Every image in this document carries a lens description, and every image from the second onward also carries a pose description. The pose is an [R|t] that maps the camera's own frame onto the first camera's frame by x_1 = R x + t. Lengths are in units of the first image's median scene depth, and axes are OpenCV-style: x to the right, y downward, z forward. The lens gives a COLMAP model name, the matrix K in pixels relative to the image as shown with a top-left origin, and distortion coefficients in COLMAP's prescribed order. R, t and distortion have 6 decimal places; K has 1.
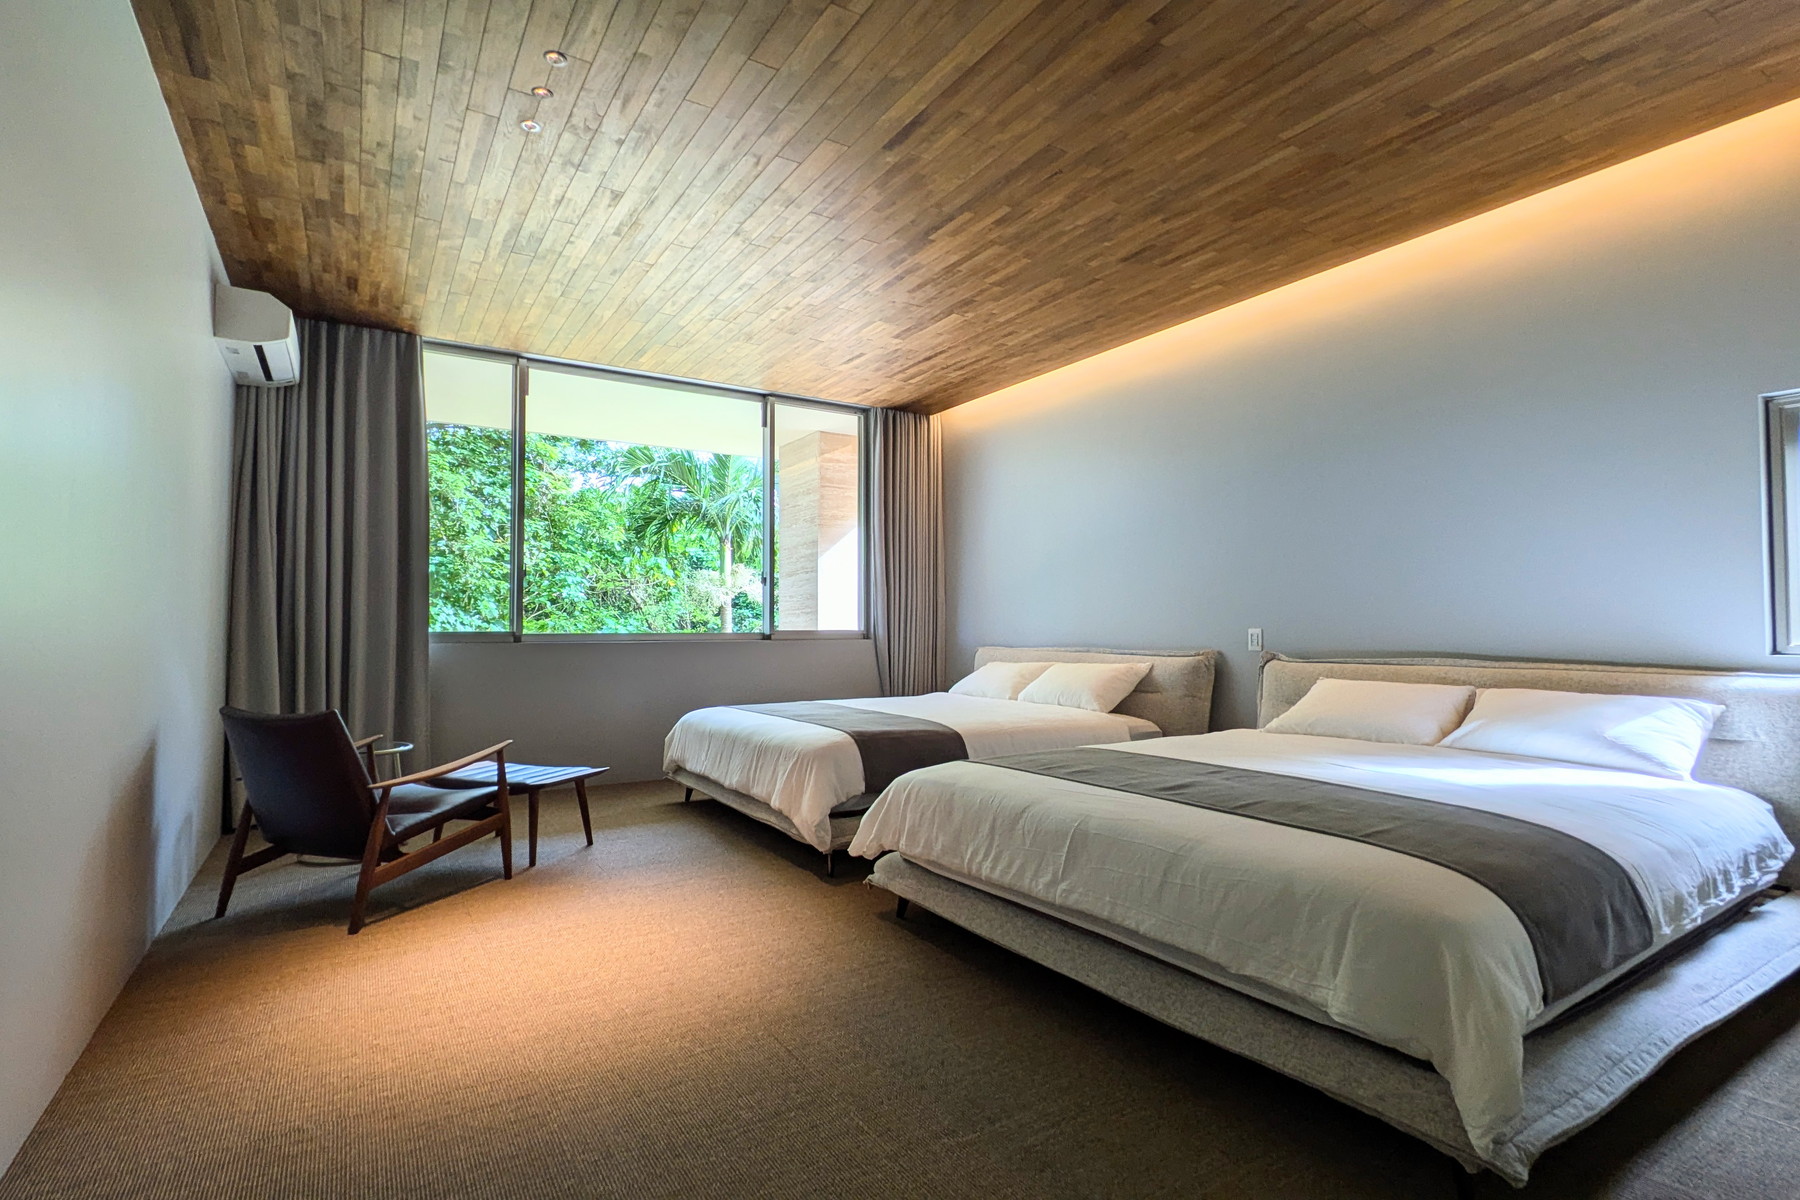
lens RADIAL K [[848.8, 0, 905.5], [0, 848.8, 609.0], [0, 0, 1]] dist [-0.003806, 0.000508]
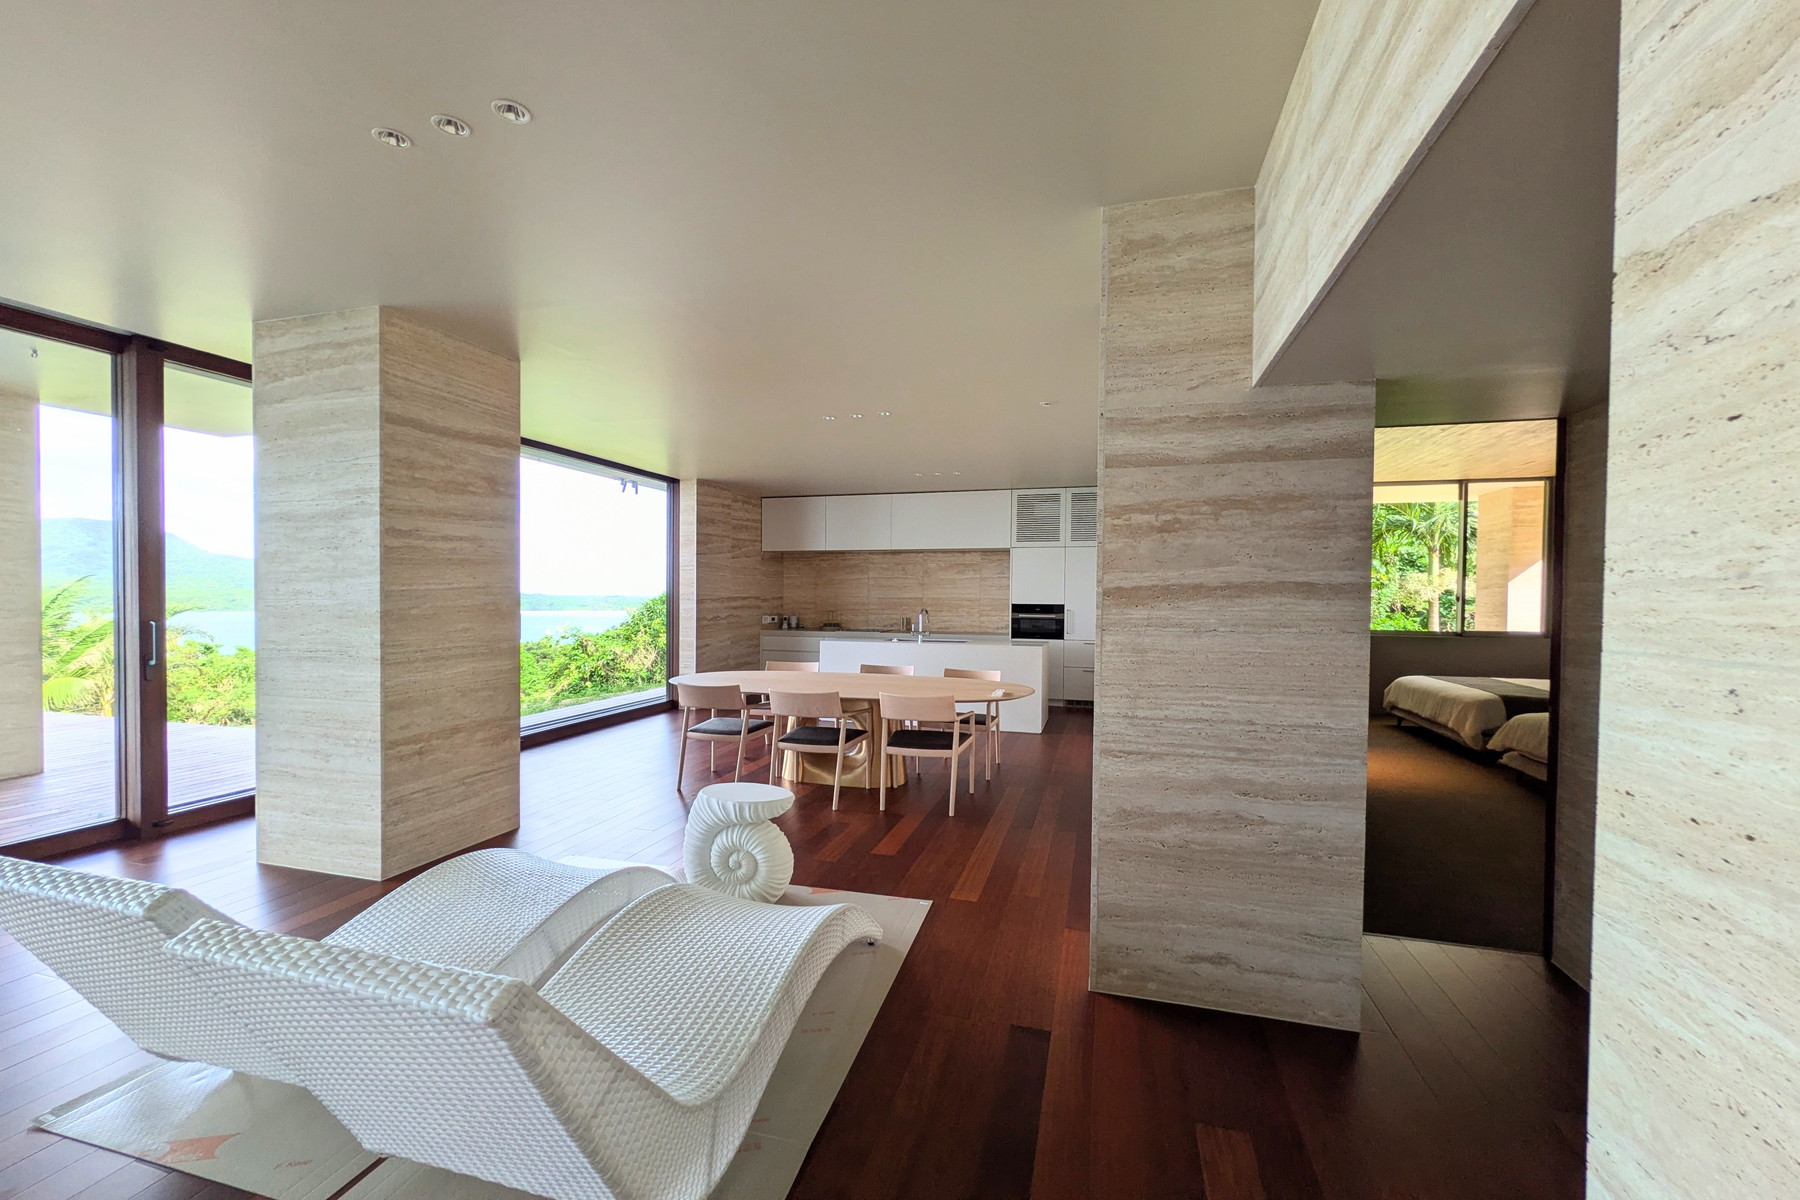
lens RADIAL K [[718.1, 0, 906.9], [0, 718.1, 611.8], [0, 0, 1]] dist [0.014263, -0.000012]
pose [[0.661961, 0.017617, -0.749331, 0.142027], [0.015946, 0.999167, 0.037577, -0.066517], [0.749368, -0.036823, 0.661129, -0.567719]]
